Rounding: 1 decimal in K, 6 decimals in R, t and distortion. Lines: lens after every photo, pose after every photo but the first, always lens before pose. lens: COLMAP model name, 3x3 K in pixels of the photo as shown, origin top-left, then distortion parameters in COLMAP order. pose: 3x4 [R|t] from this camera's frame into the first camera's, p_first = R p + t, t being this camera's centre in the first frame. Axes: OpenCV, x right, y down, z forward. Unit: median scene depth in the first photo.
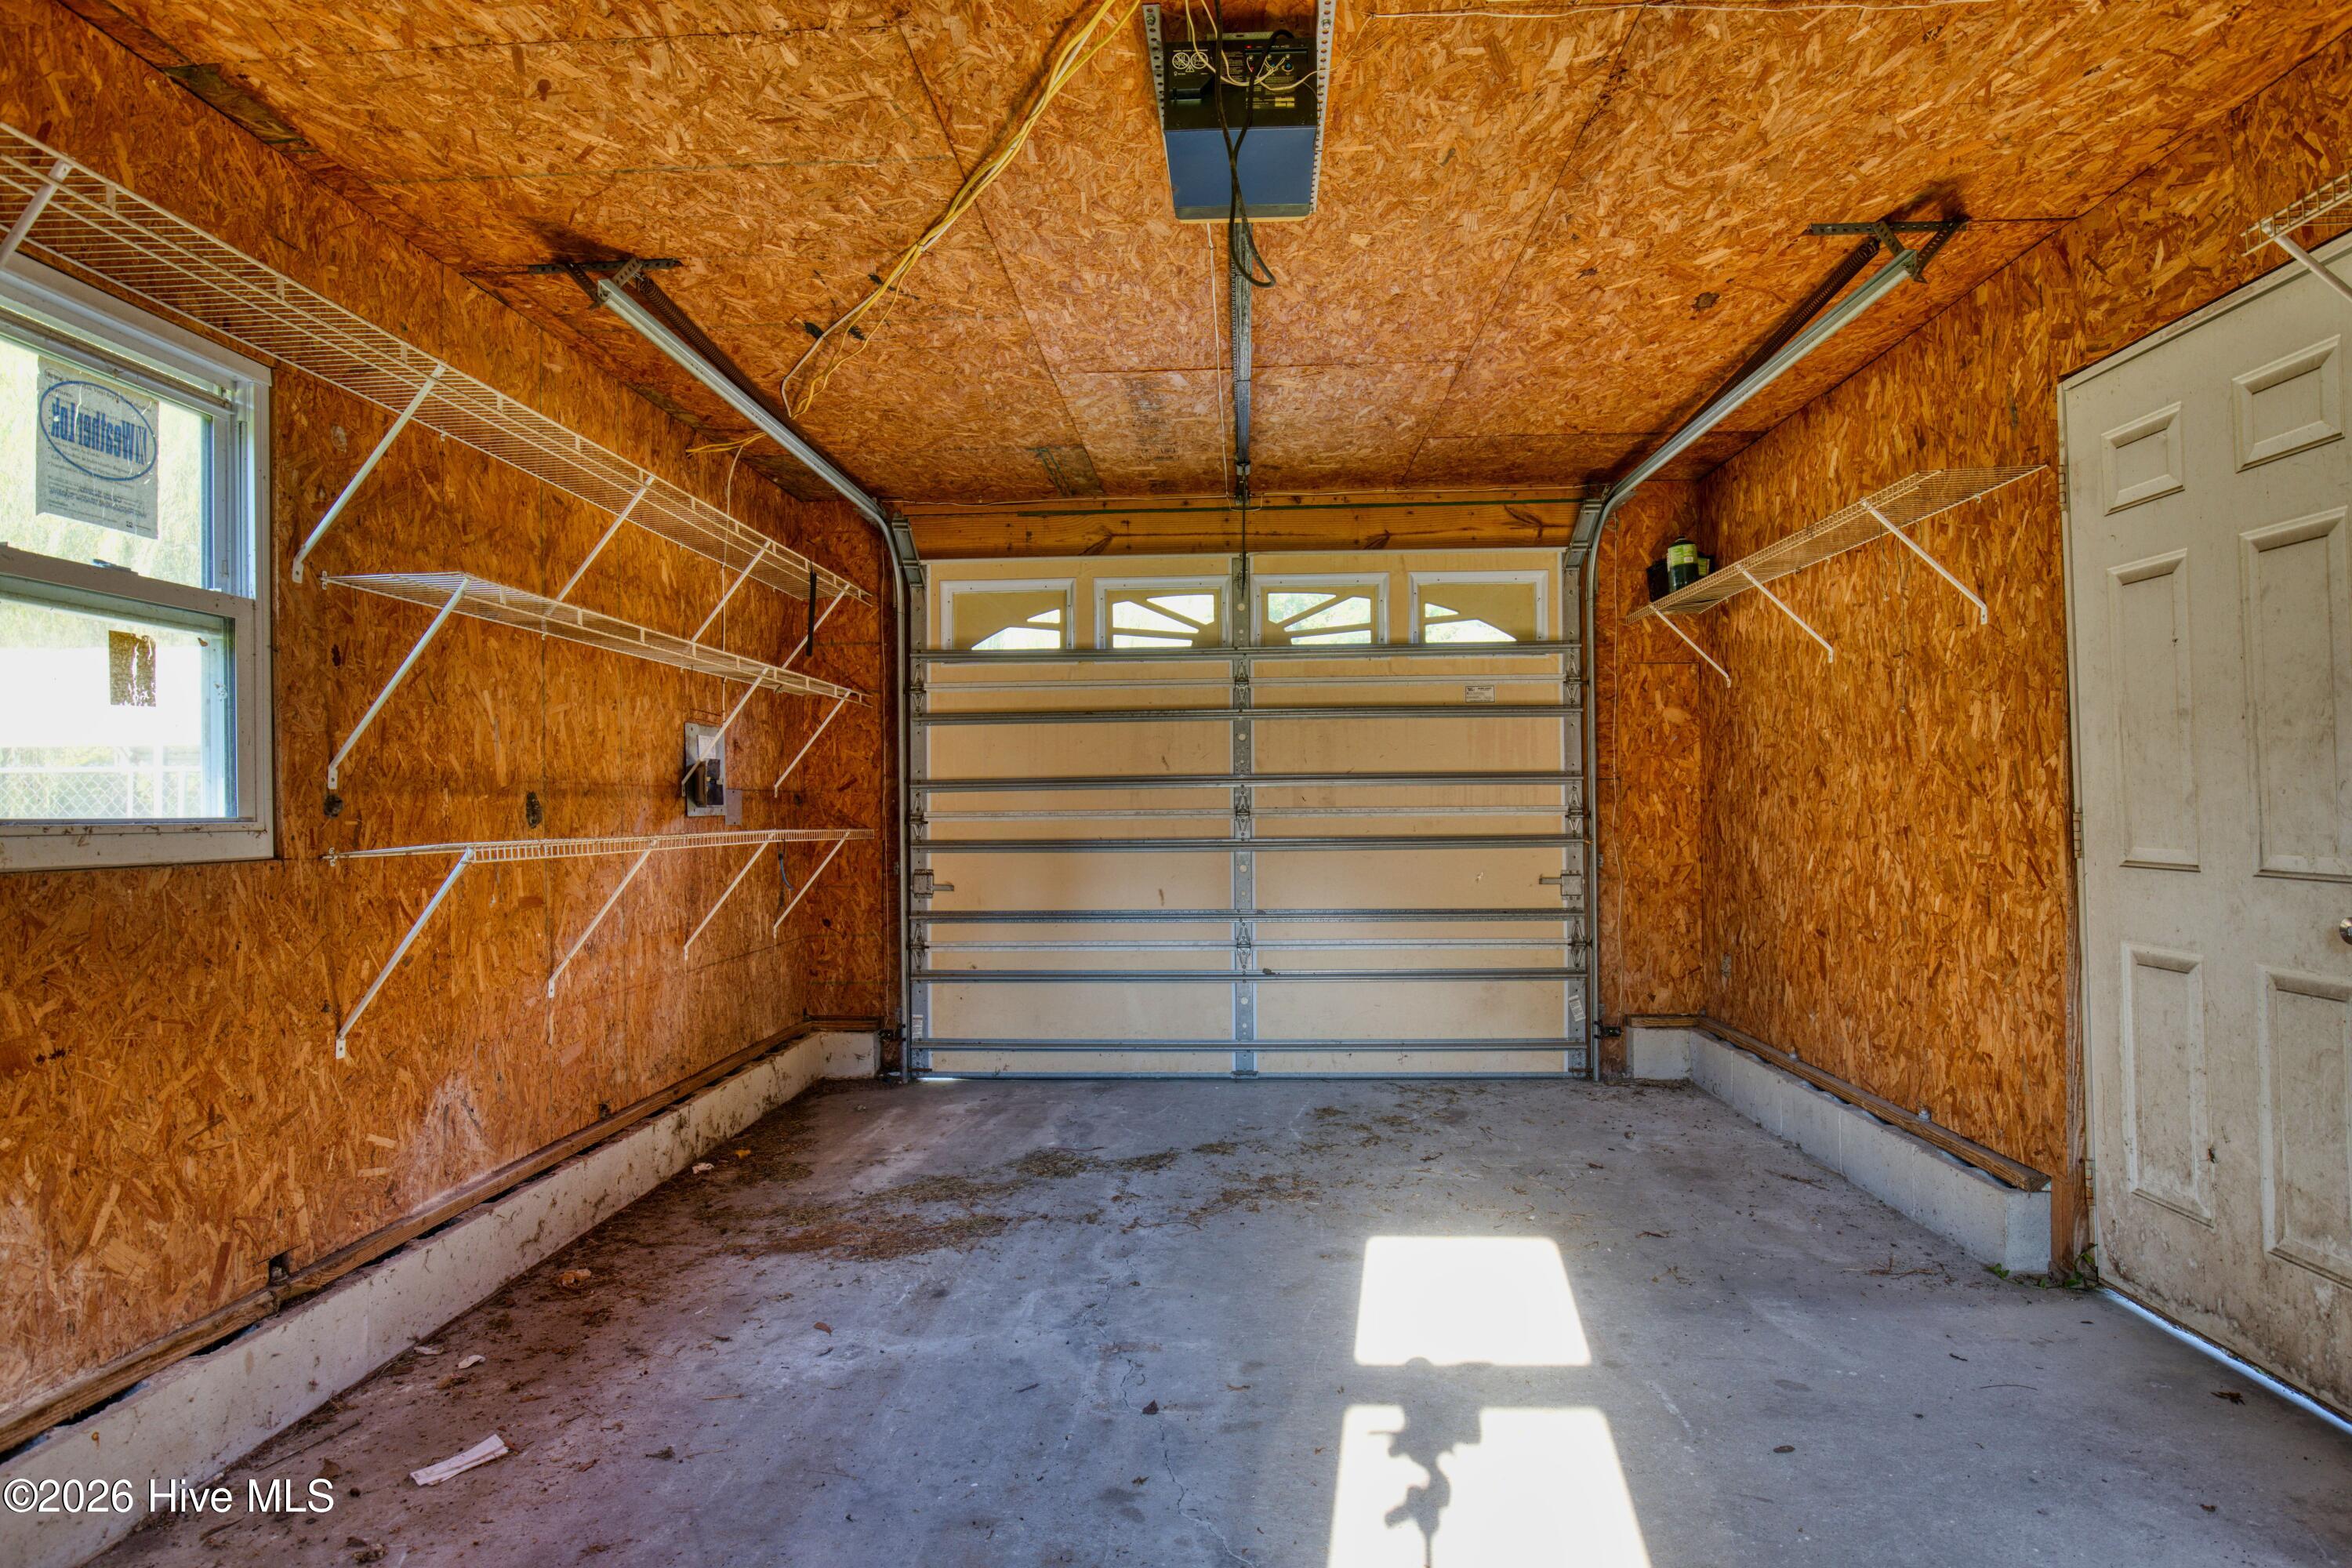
lens RADIAL K [[1232.5, 0, 1177.9], [0, 1232.5, 789.2], [0, 0, 1]] dist [-0.027887, 0.009029]
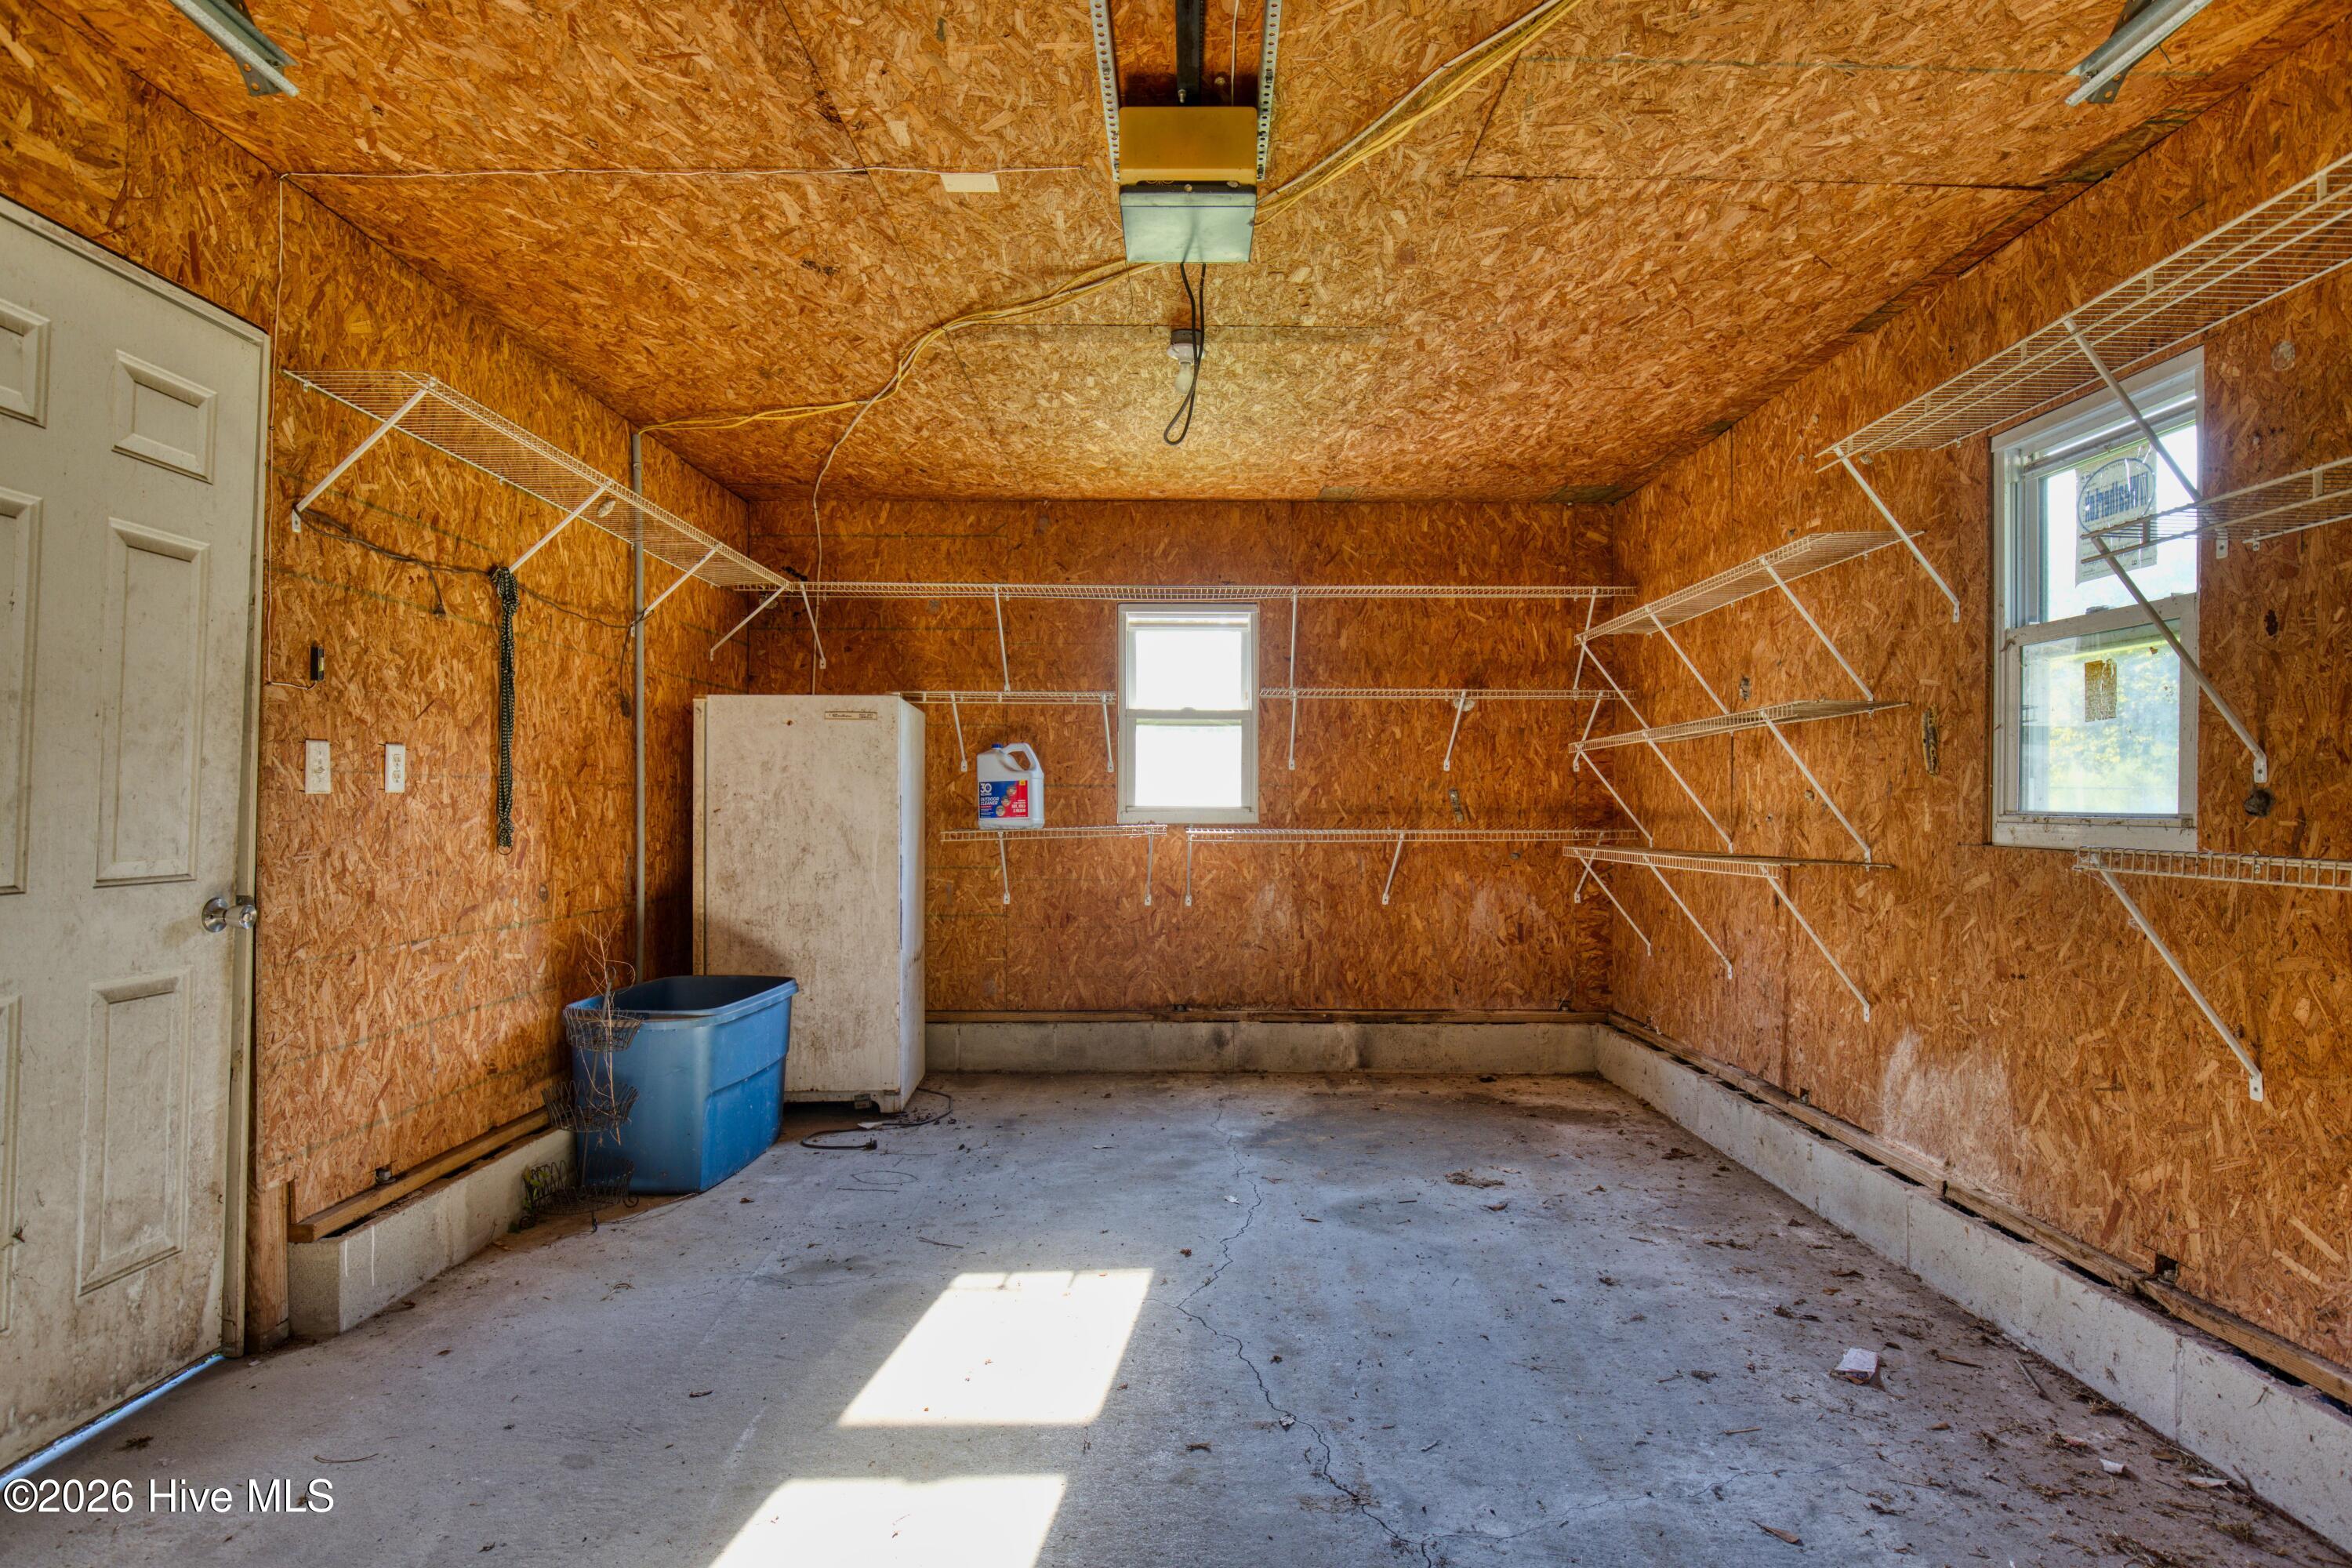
lens RADIAL K [[1232.5, 0, 1174.6], [0, 1232.5, 785.3], [0, 0, 1]] dist [-0.027887, 0.009029]
pose [[-0.998850, 0.003721, -0.047791, 0.112016], [0.005007, 0.999627, -0.026832, 0.022722], [0.047674, -0.027041, -0.998497, 1.975526]]
